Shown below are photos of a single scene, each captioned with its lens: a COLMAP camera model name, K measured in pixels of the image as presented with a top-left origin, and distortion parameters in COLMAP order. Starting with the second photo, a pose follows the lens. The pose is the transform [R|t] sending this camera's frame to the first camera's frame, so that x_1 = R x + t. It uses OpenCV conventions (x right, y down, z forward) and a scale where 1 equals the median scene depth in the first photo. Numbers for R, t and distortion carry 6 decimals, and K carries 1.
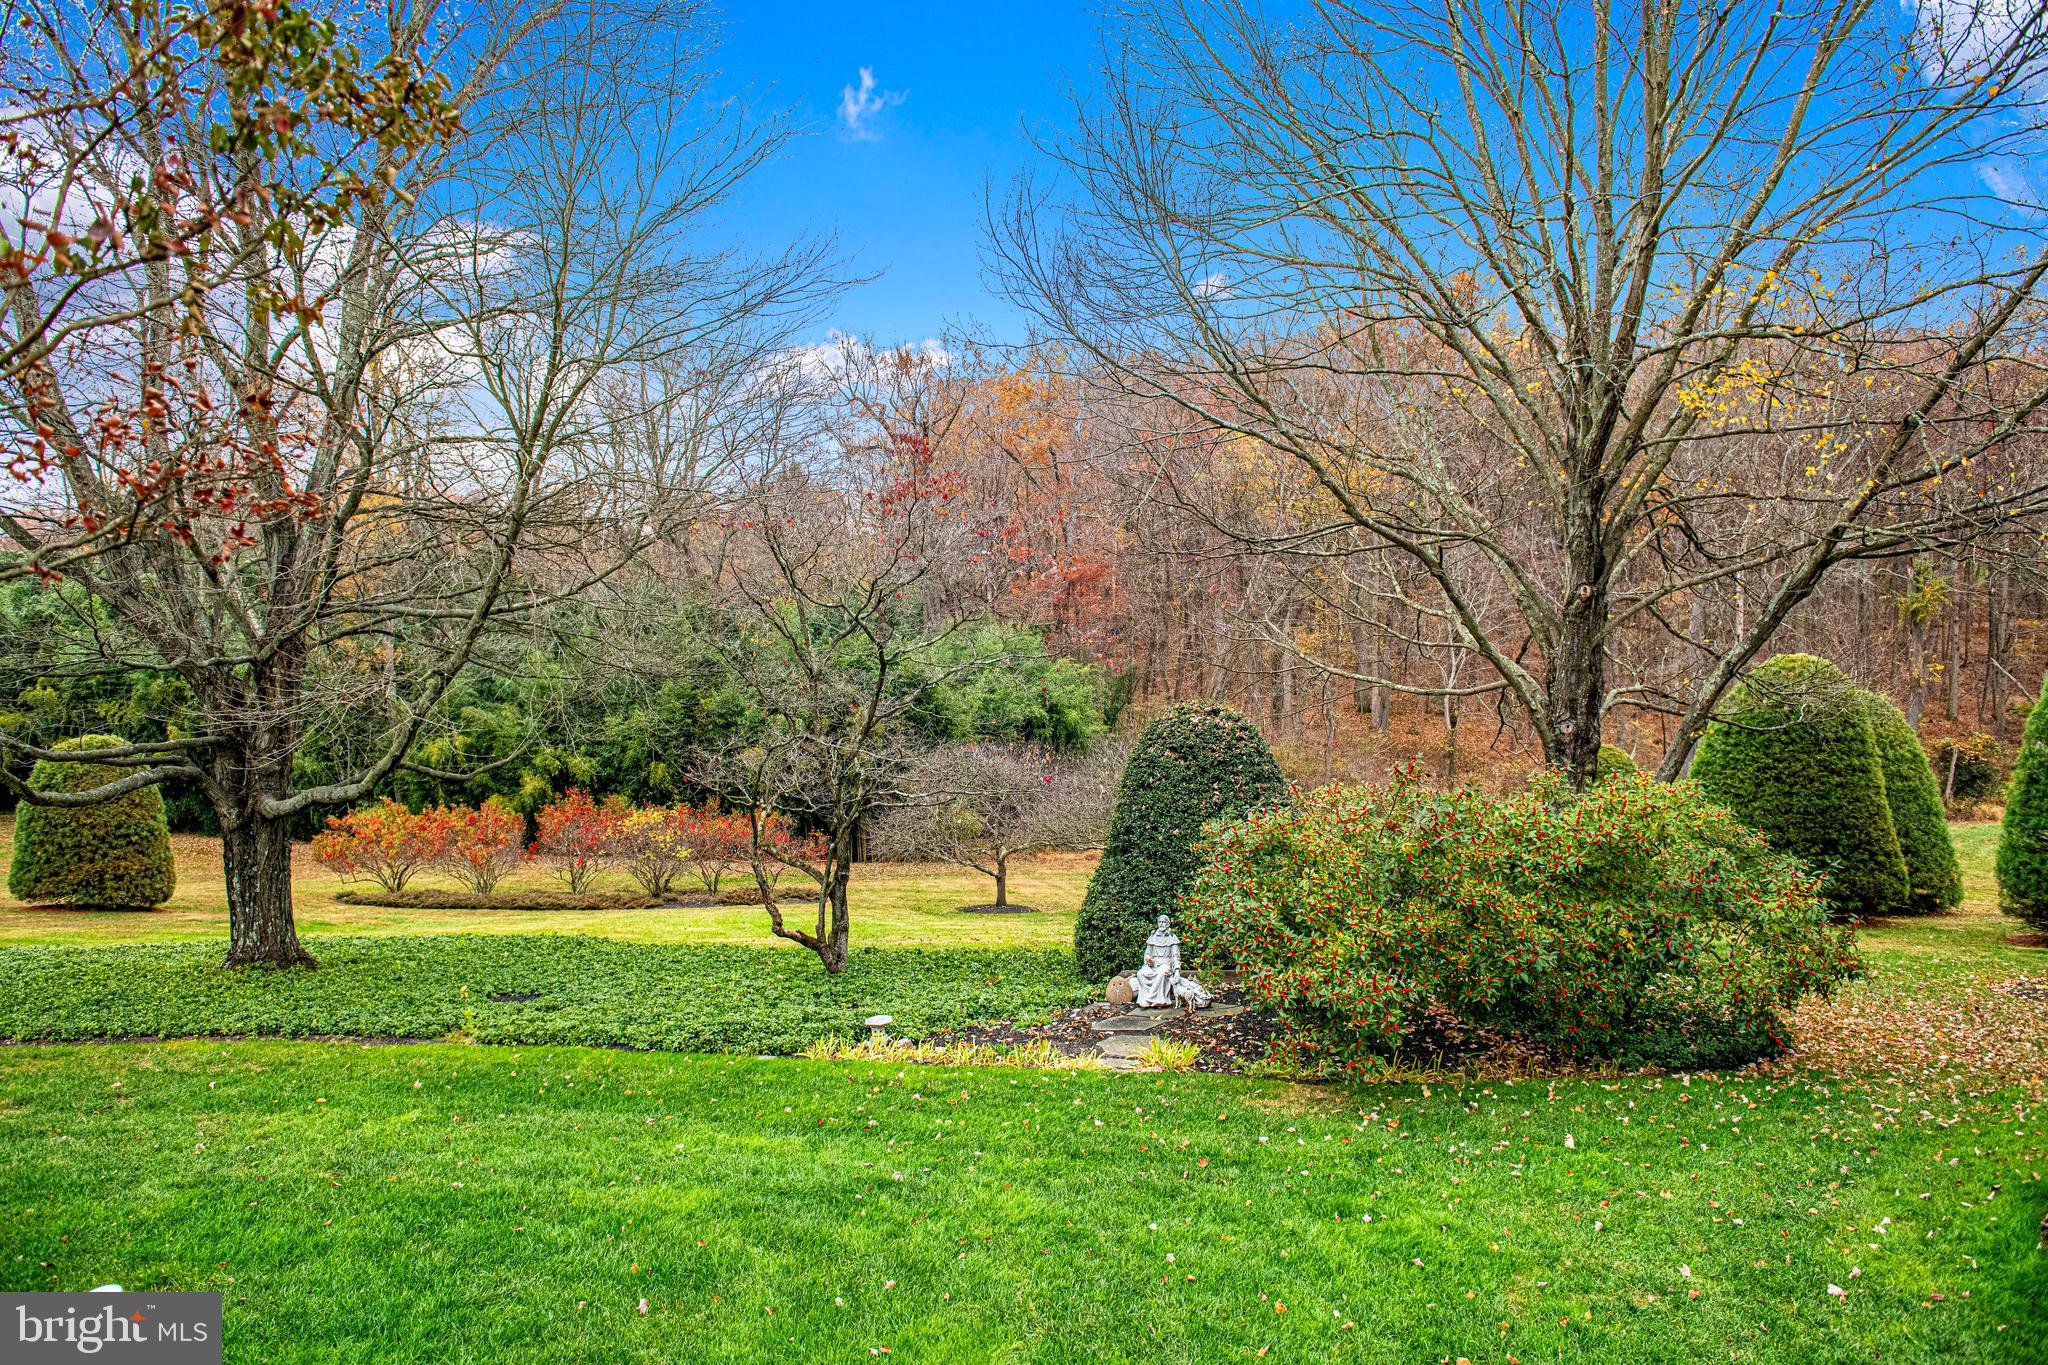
lens RADIAL K [[1451.9, 0, 1020.8], [0, 1451.9, 687.8], [0, 0, 1]] dist [-0.039192, -0.001760]
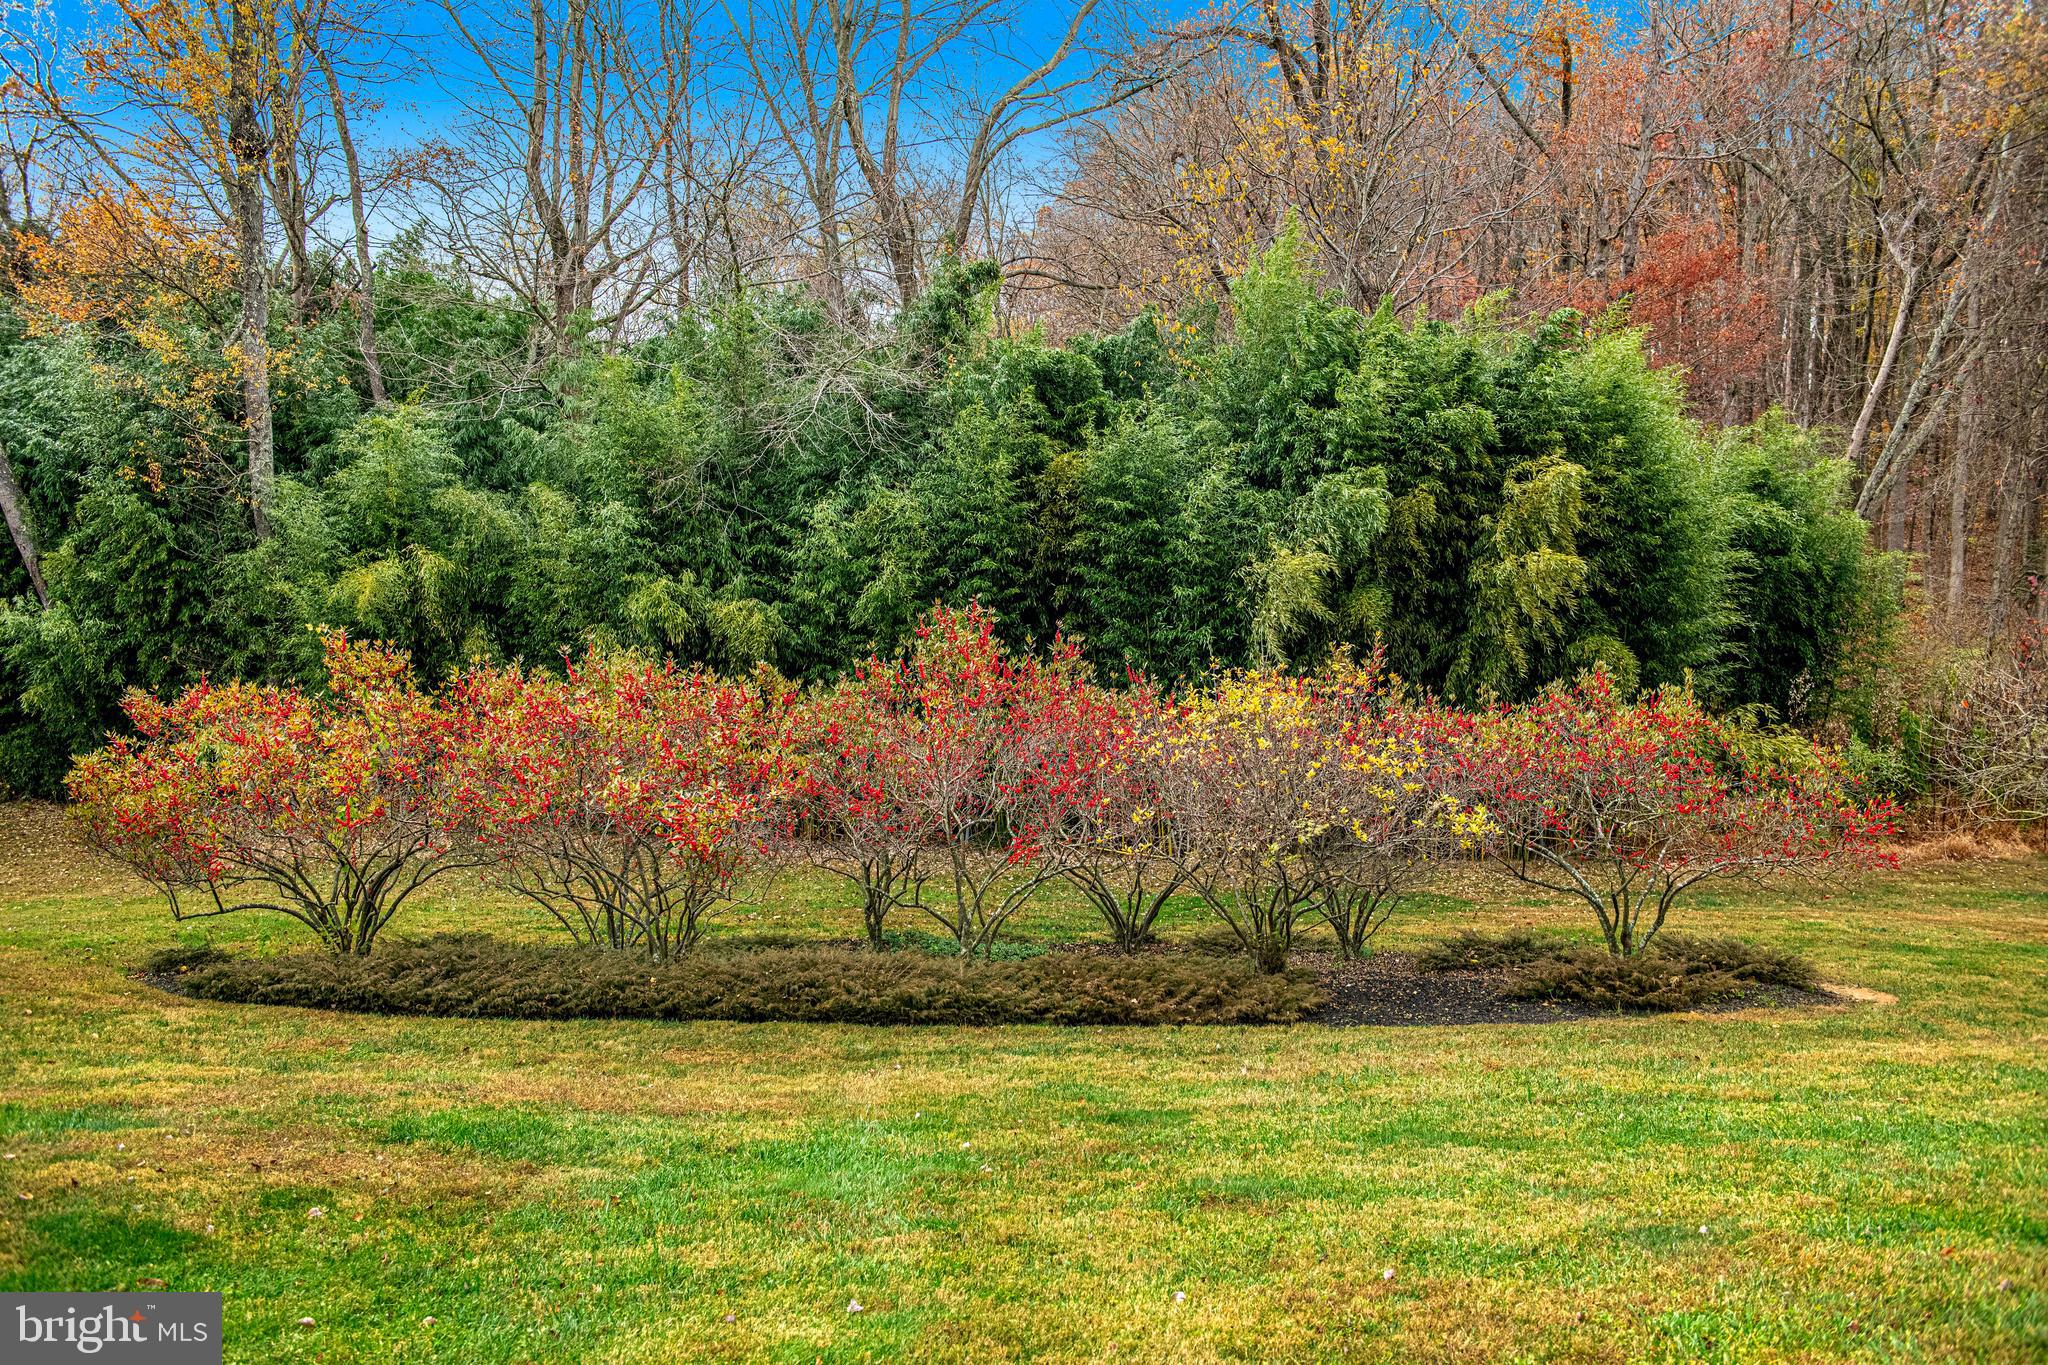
lens RADIAL K [[1912.8, 0, 1026.4], [0, 1912.8, 679.4], [0, 0, 1]] dist [-0.020847, 0.000000]
pose [[0.999926, 0.011993, 0.001860, -0.224558], [-0.012028, 0.999730, 0.019867, 0.058716], [-0.001622, -0.019888, 0.999801, 0.460476]]
